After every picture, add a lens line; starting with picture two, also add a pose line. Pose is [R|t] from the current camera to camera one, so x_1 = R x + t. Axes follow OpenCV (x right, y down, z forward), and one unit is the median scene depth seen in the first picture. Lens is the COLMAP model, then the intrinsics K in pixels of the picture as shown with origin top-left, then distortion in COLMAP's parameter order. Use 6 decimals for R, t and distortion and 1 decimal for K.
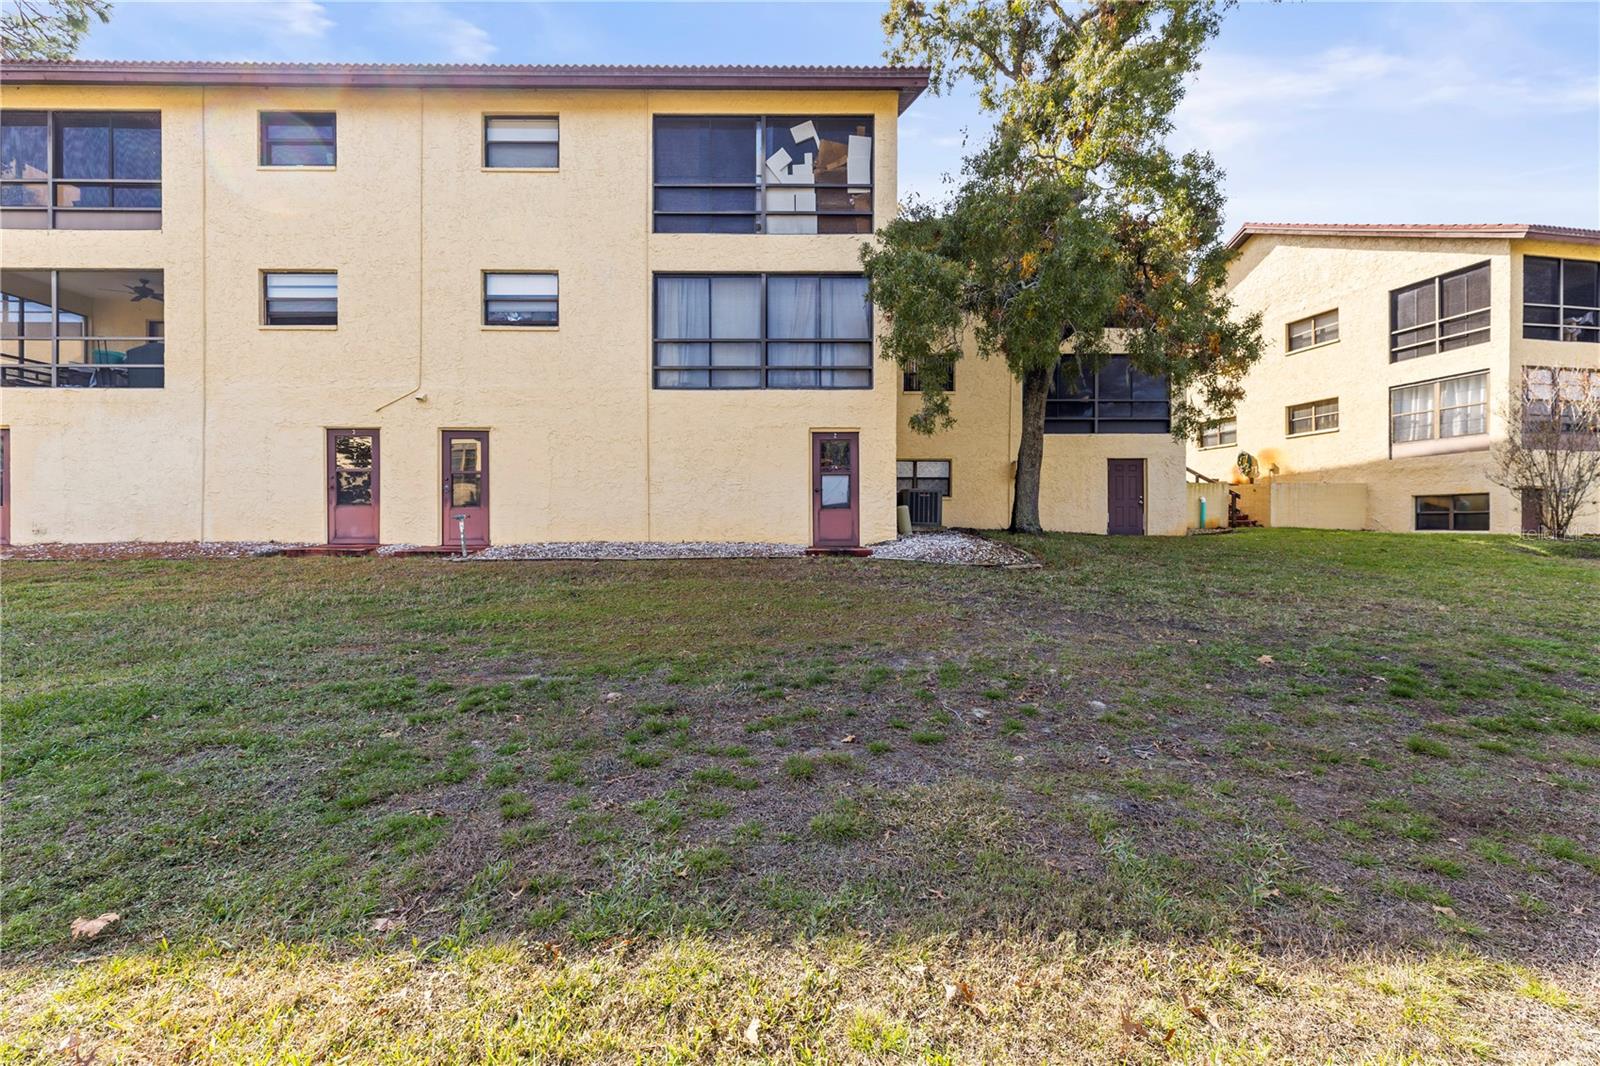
lens RADIAL K [[718.7, 0, 791.3], [0, 718.7, 530.3], [0, 0, 1]] dist [0.004668, -0.000381]
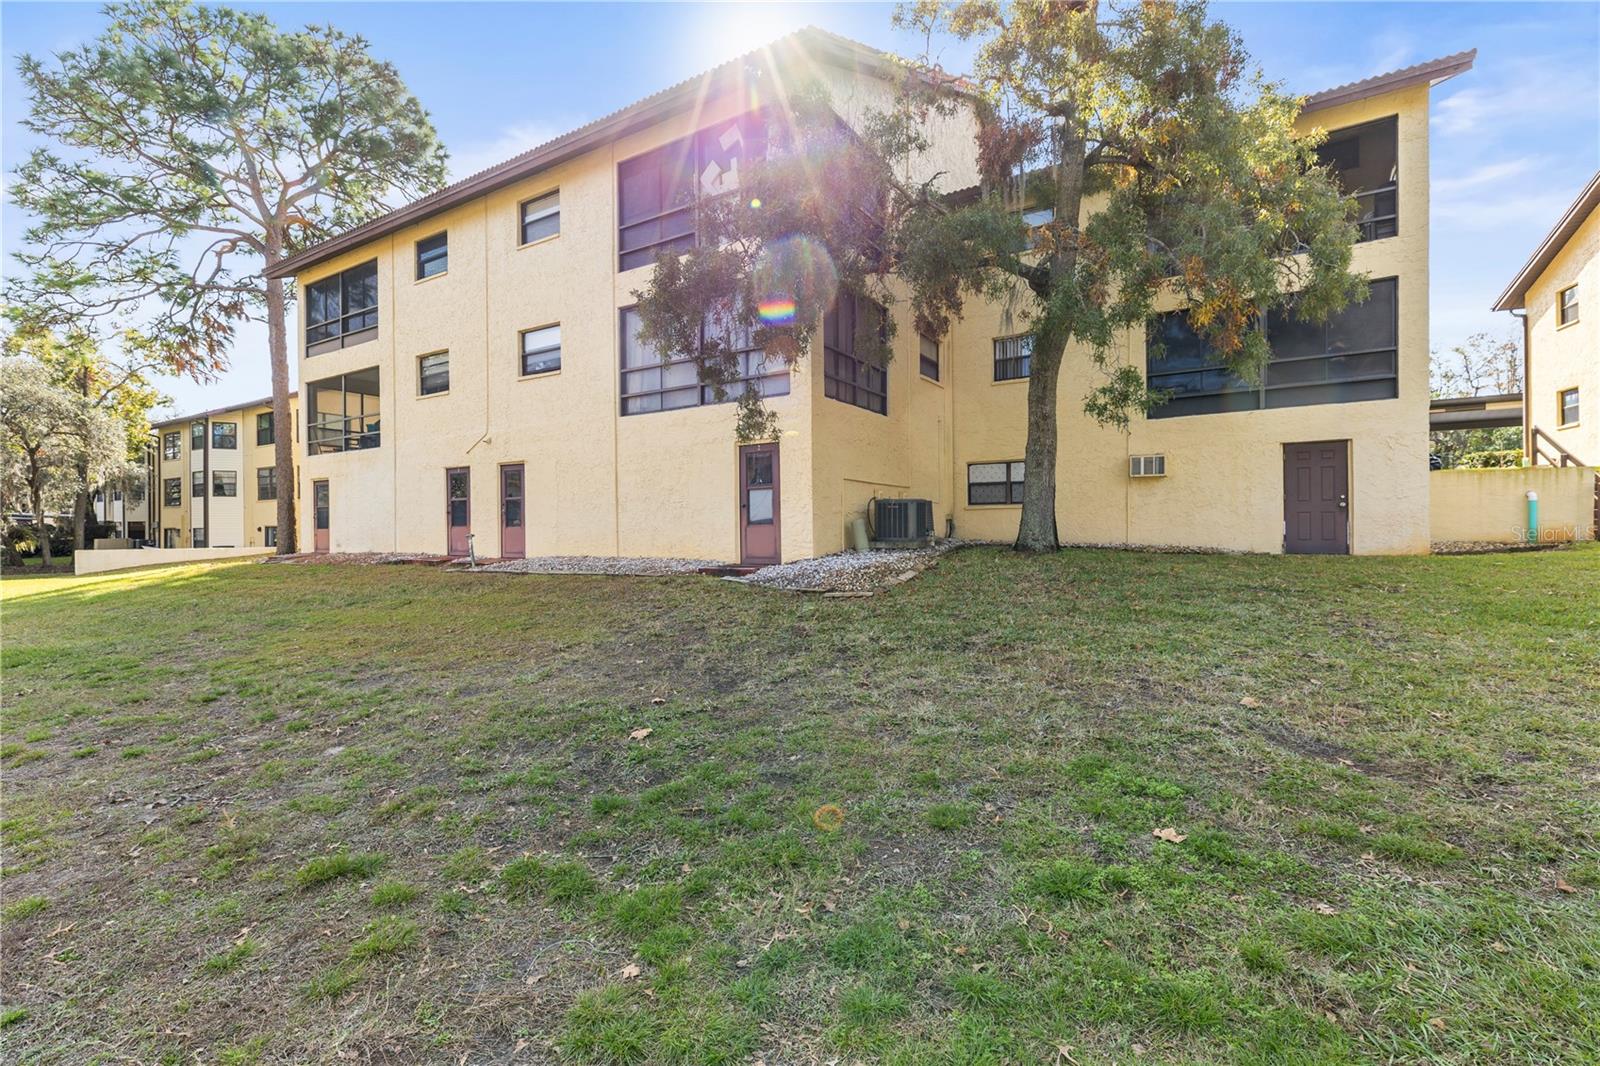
lens RADIAL K [[718.7, 0, 794.7], [0, 718.7, 534.6], [0, 0, 1]] dist [0.004668, -0.000381]
pose [[0.839807, -0.002825, -0.542877, 0.615436], [0.000976, 0.999993, -0.003693, -0.013486], [0.542884, 0.002571, 0.839804, 0.231129]]
